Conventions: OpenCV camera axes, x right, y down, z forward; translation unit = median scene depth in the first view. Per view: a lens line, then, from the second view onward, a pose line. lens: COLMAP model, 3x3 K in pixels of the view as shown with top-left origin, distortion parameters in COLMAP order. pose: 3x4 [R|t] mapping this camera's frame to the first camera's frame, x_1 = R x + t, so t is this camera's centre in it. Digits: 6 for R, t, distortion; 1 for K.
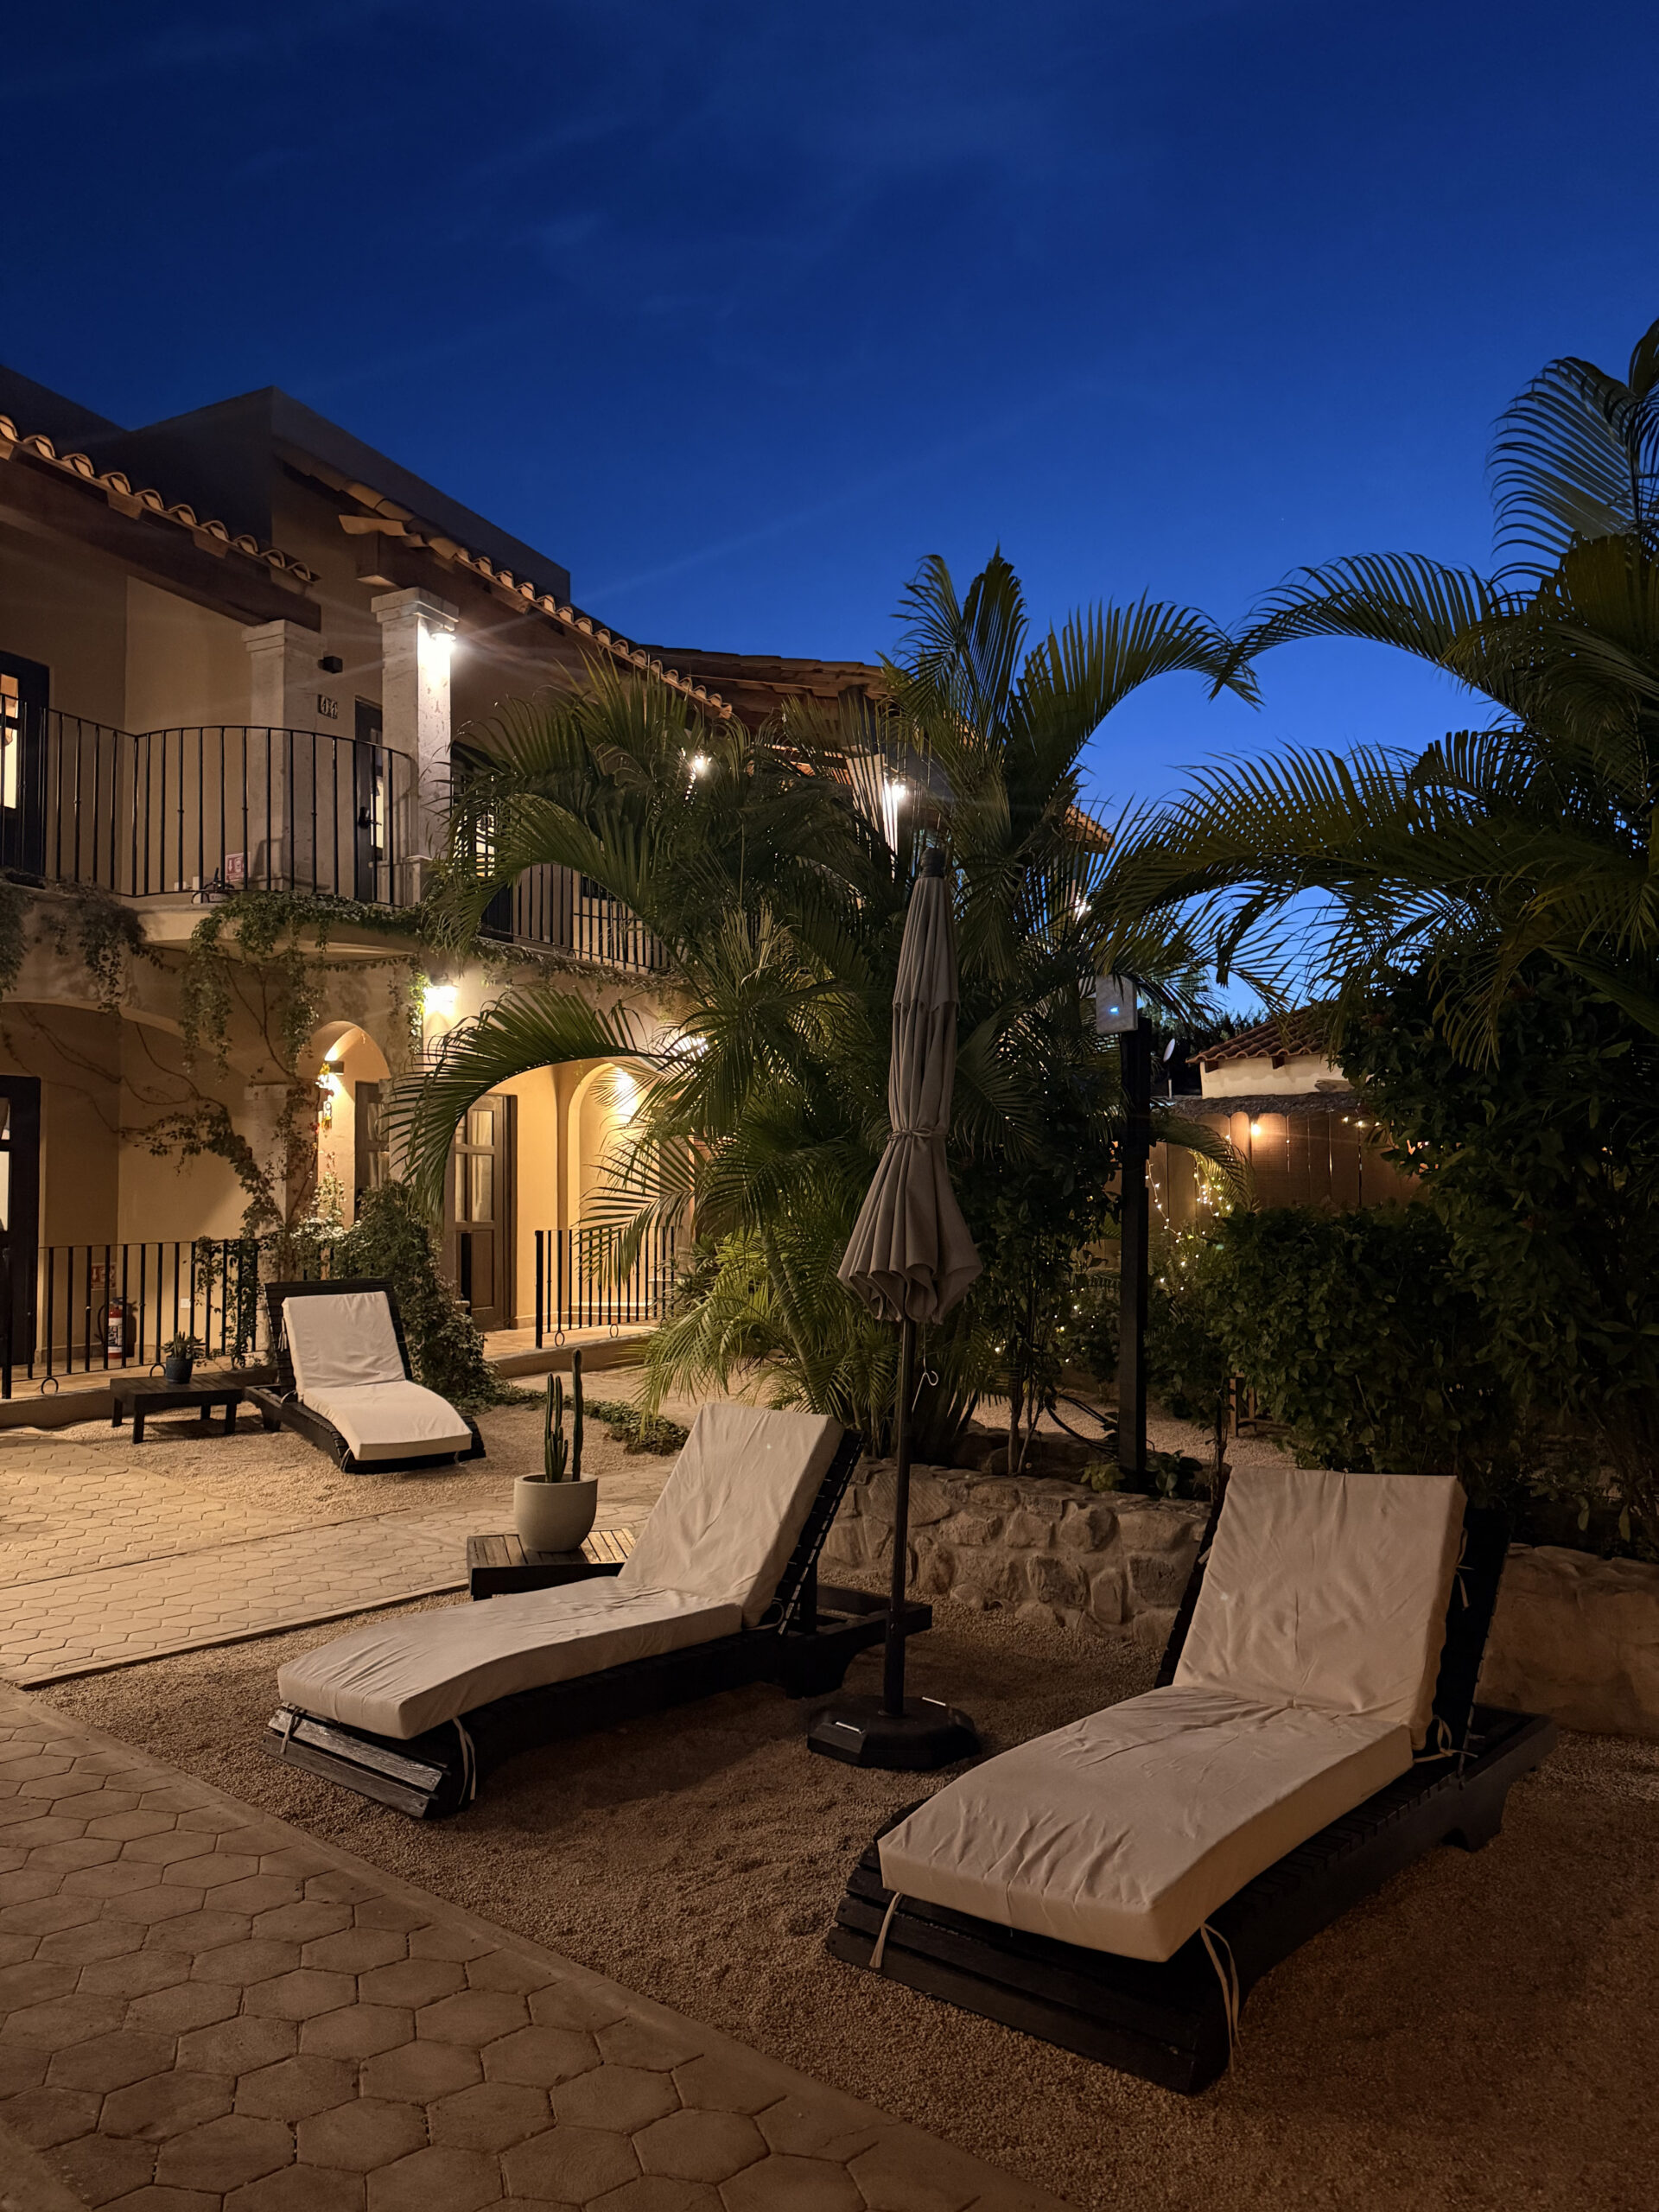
lens RADIAL K [[1535.2, 0, 829.5], [0, 1535.2, 1106.0], [0, 0, 1]] dist [0.148779, -0.284559]
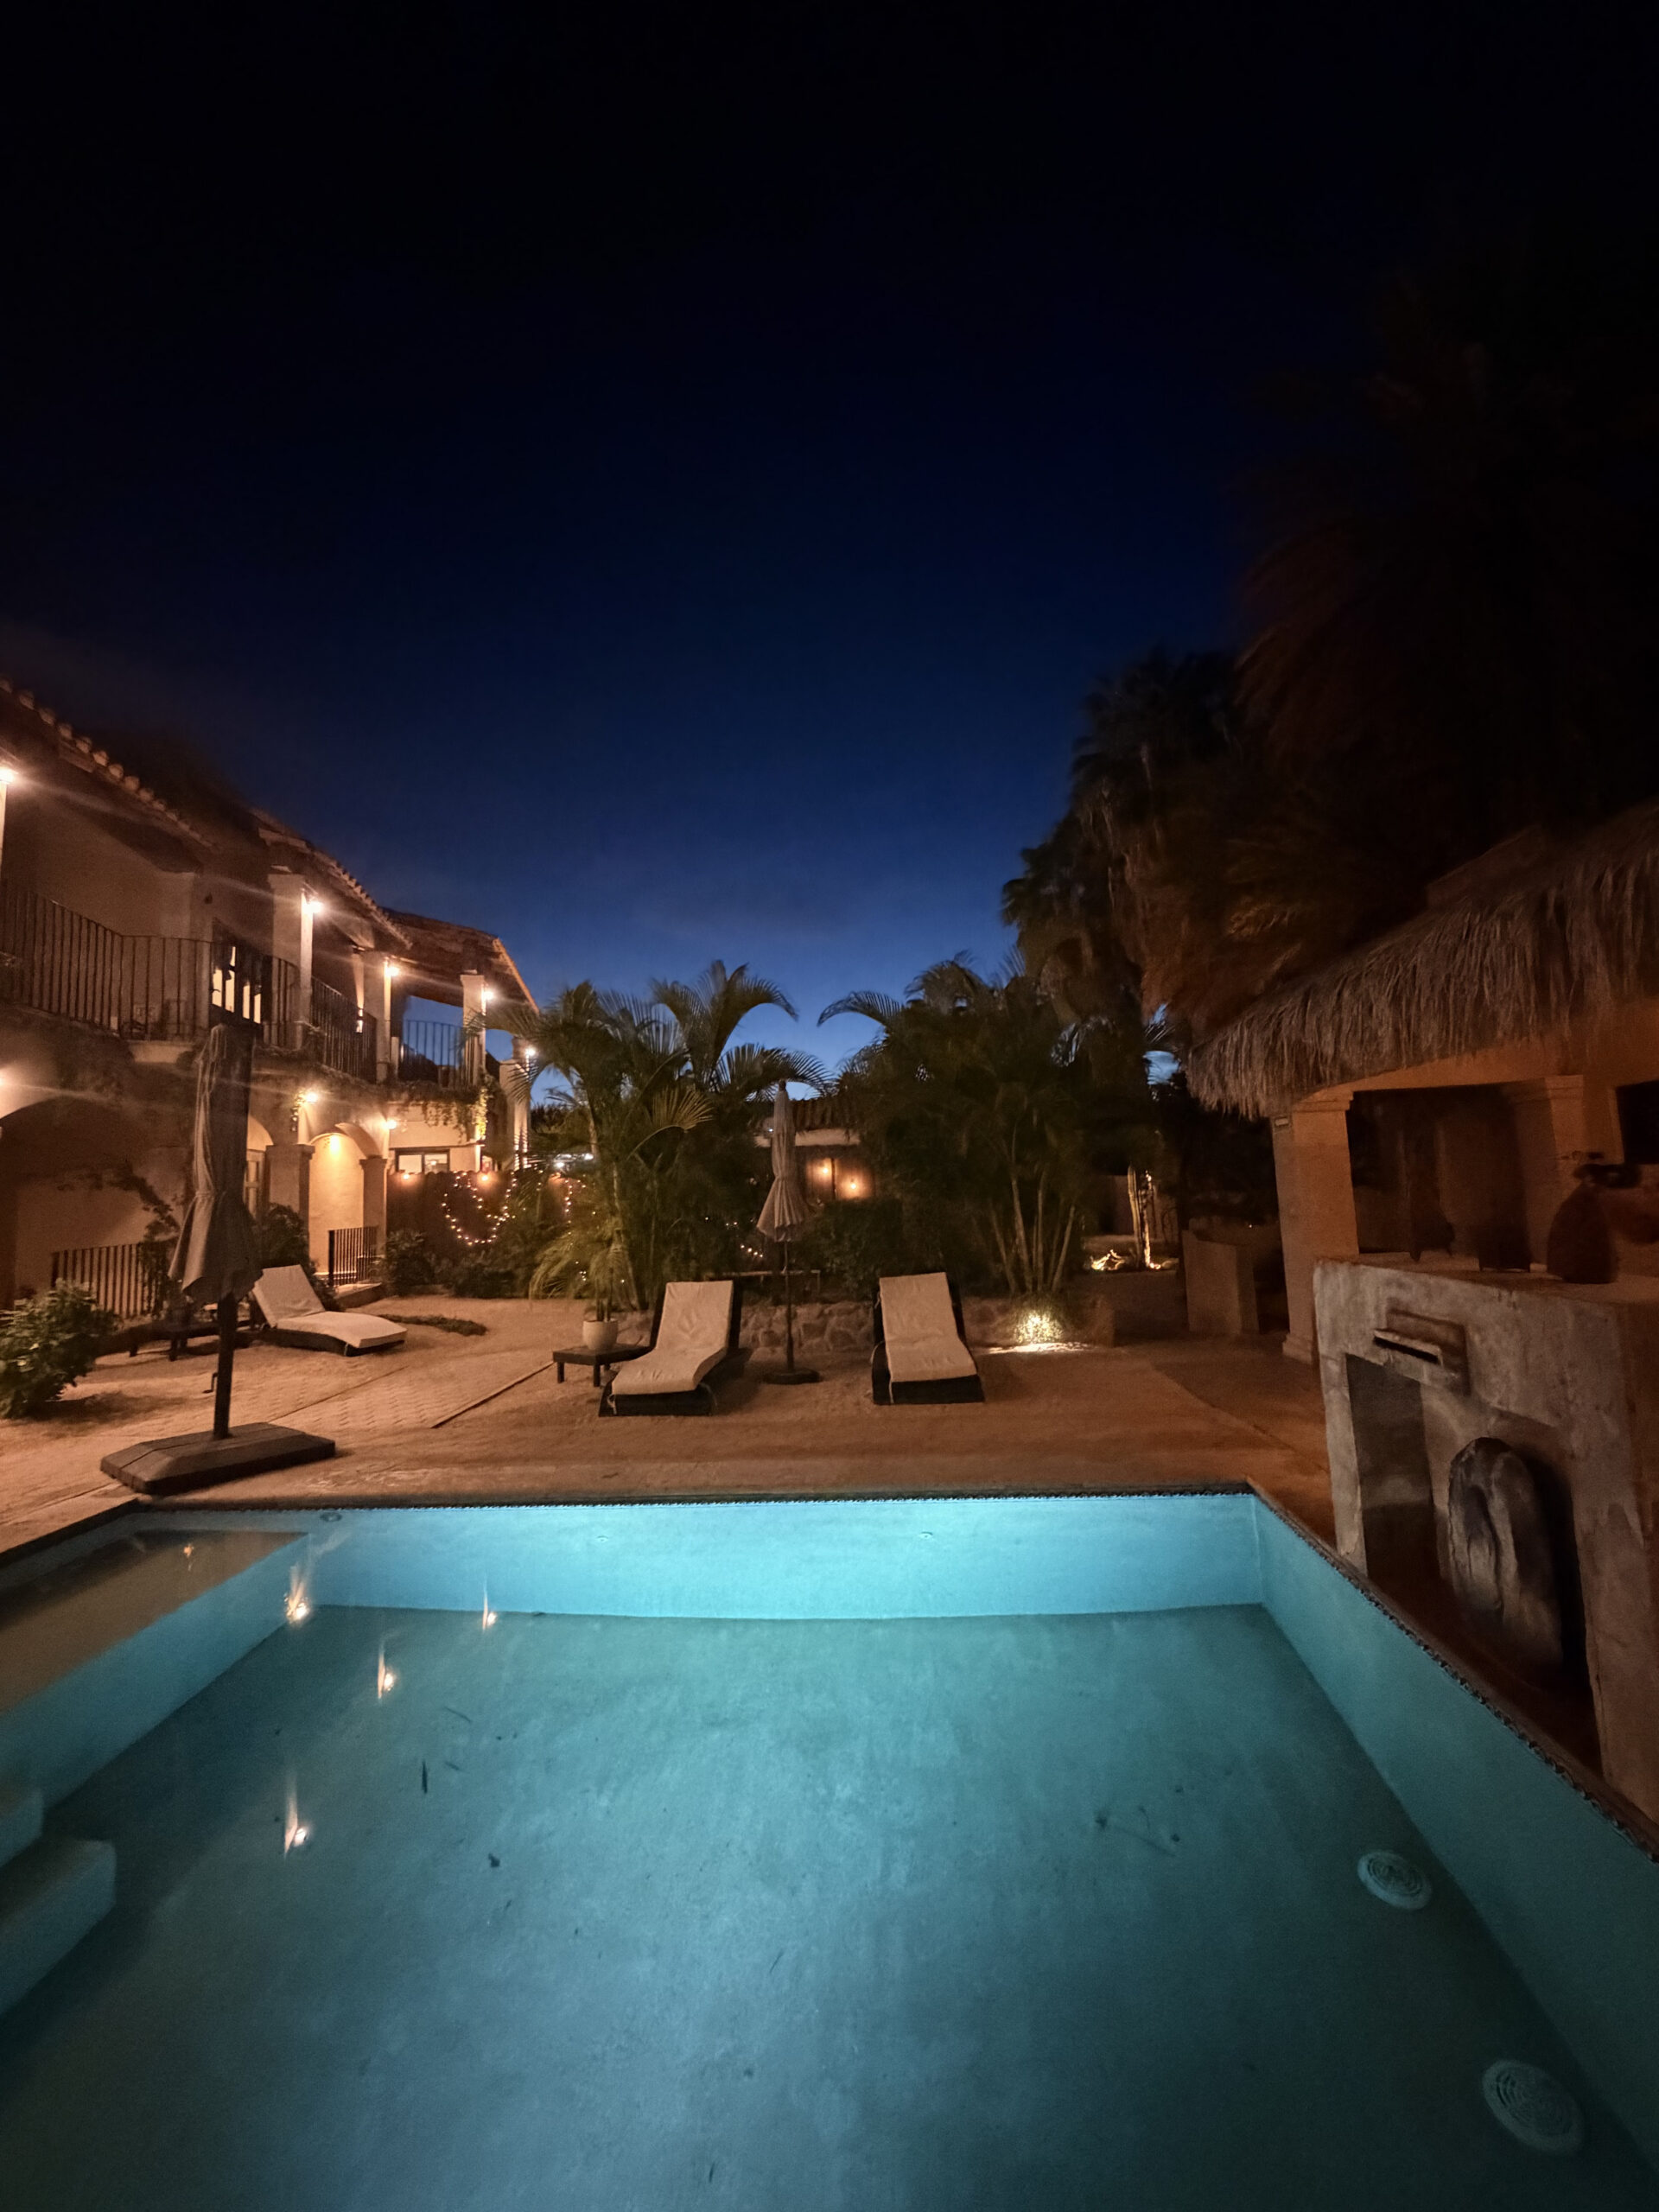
lens RADIAL K [[873.4, 0, 829.5], [0, 873.4, 1106.0], [0, 0, 1]] dist [0.002531, 0.000248]
pose [[0.797608, 0.042463, 0.601679, -0.367235], [-0.010107, 0.998320, -0.057058, -0.011446], [-0.603091, 0.039429, 0.796697, -0.165478]]
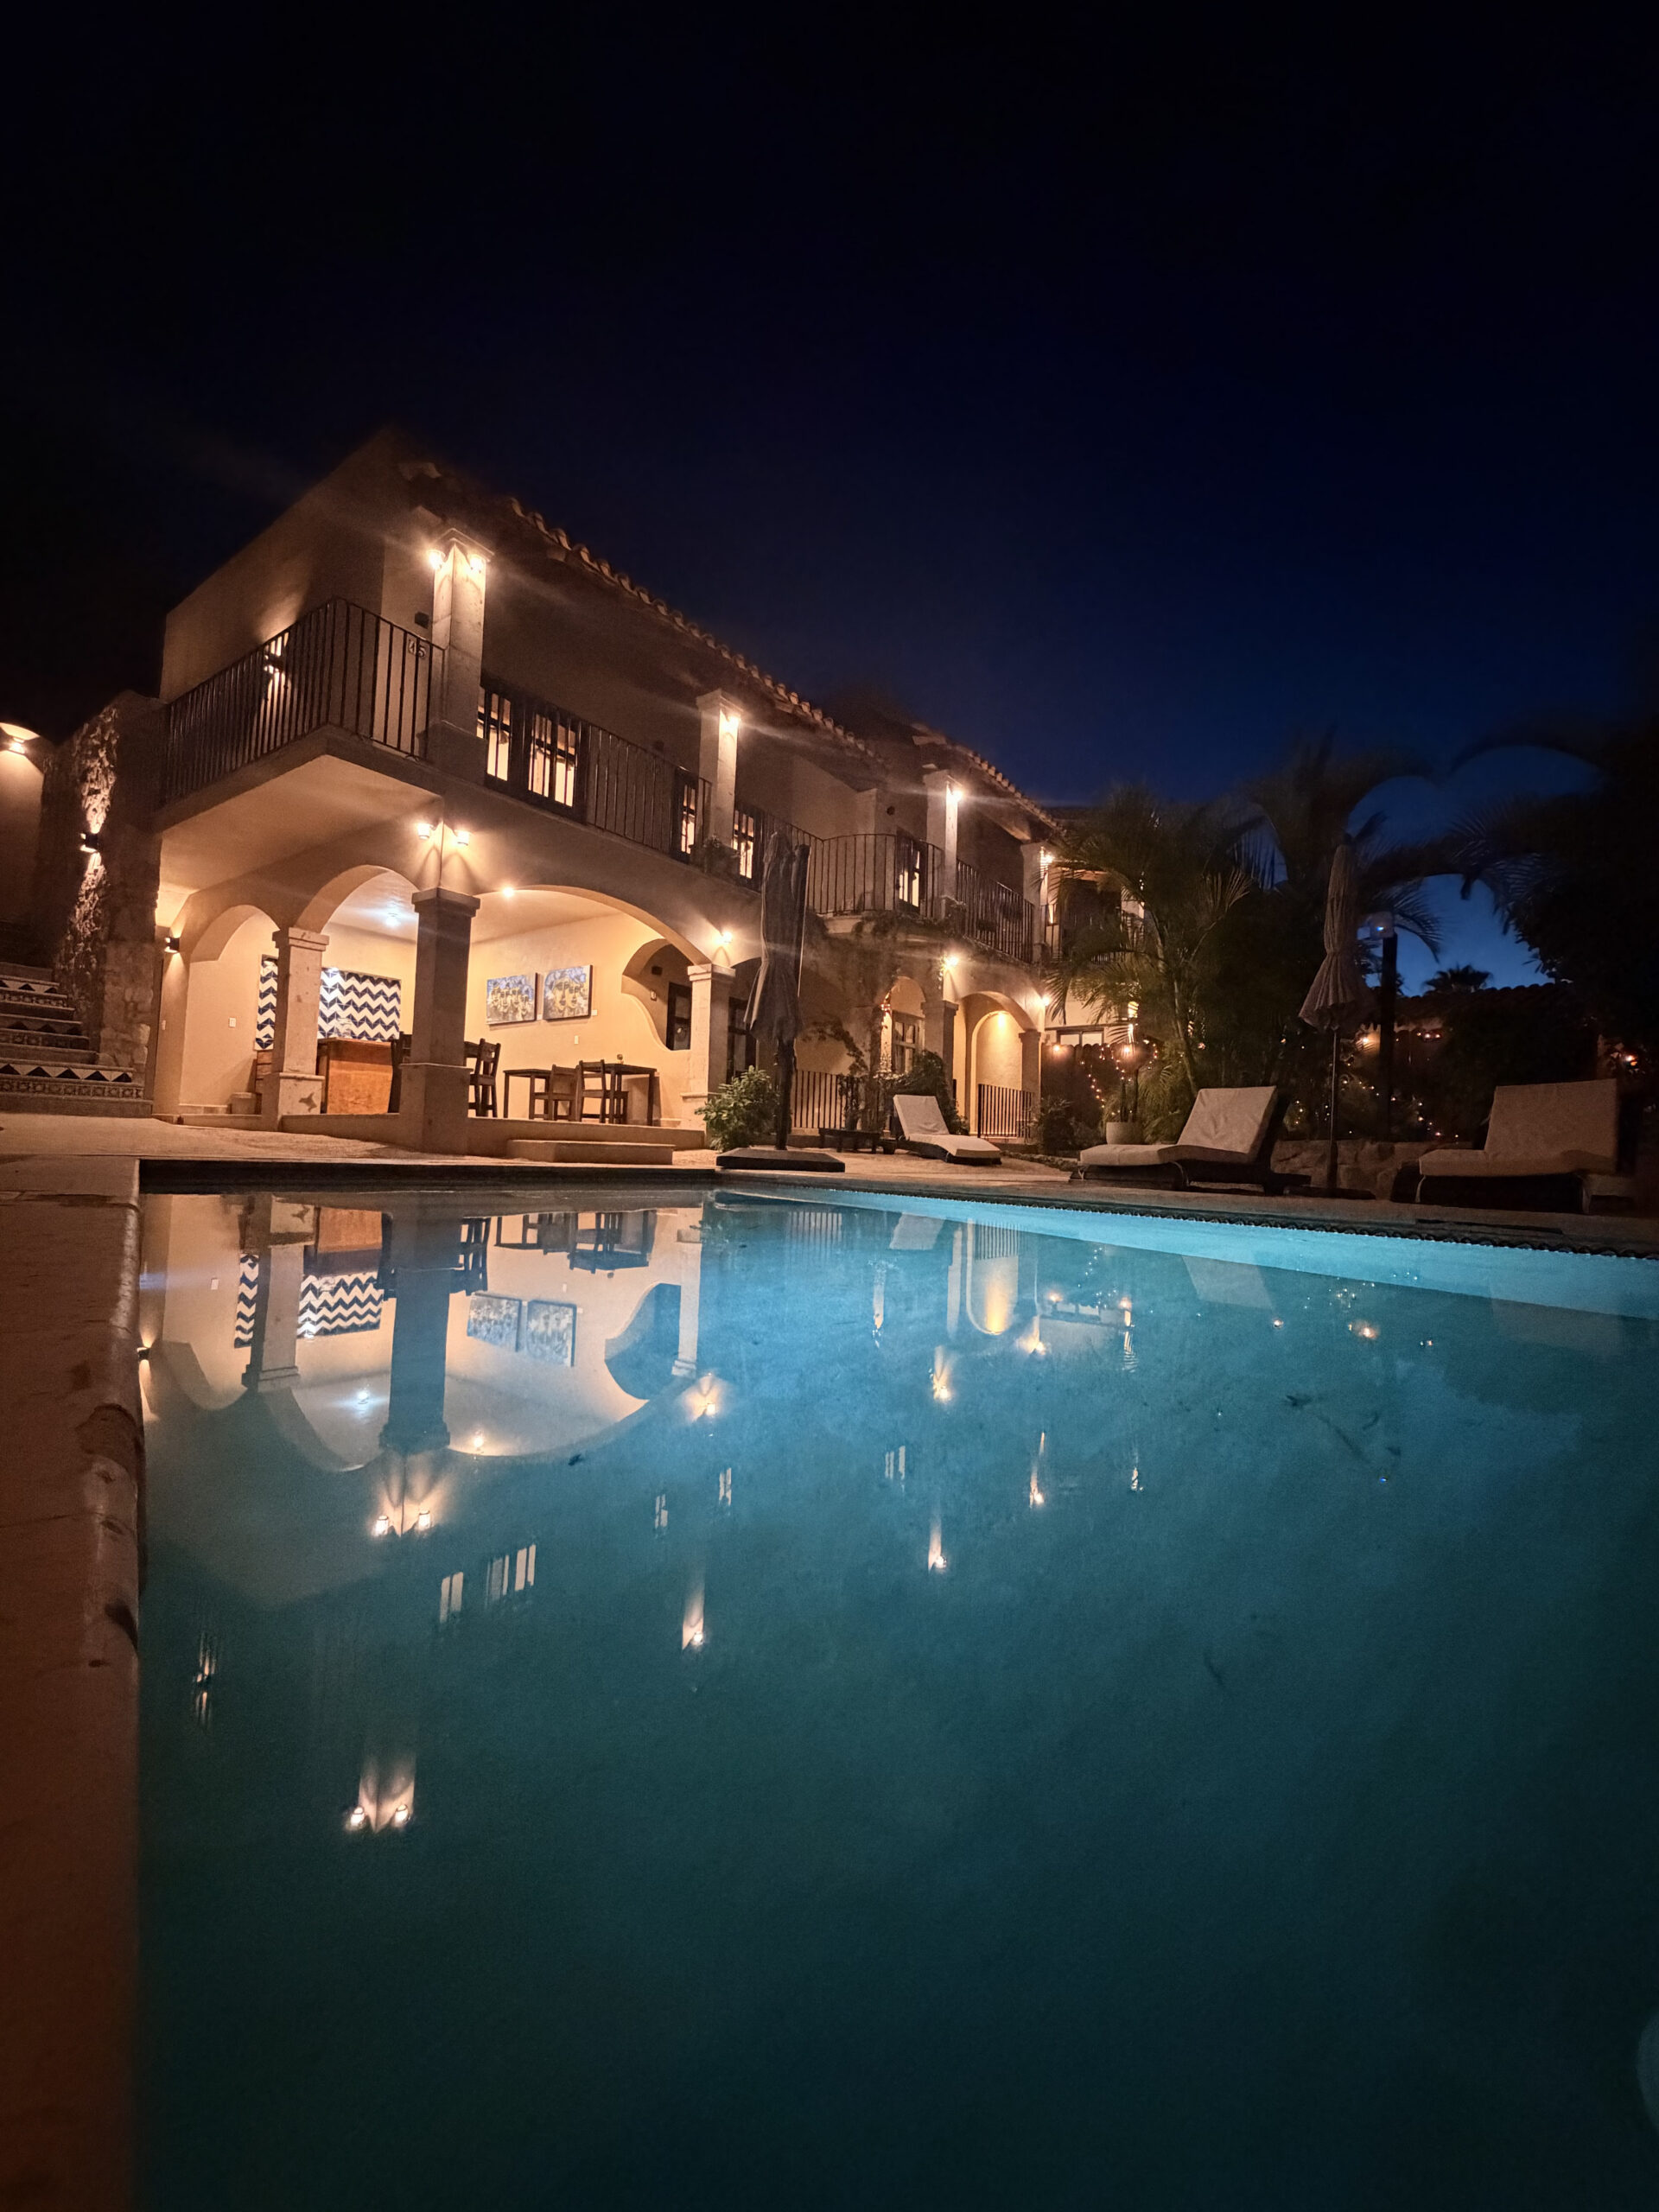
lens RADIAL K [[873.4, 0, 829.5], [0, 873.4, 1106.0], [0, 0, 1]] dist [0.002531, 0.000248]
pose [[0.983532, 0.034199, -0.177467, -0.190490], [-0.031219, 0.999321, 0.019559, 0.100673], [0.178015, -0.013697, 0.983932, -0.185813]]
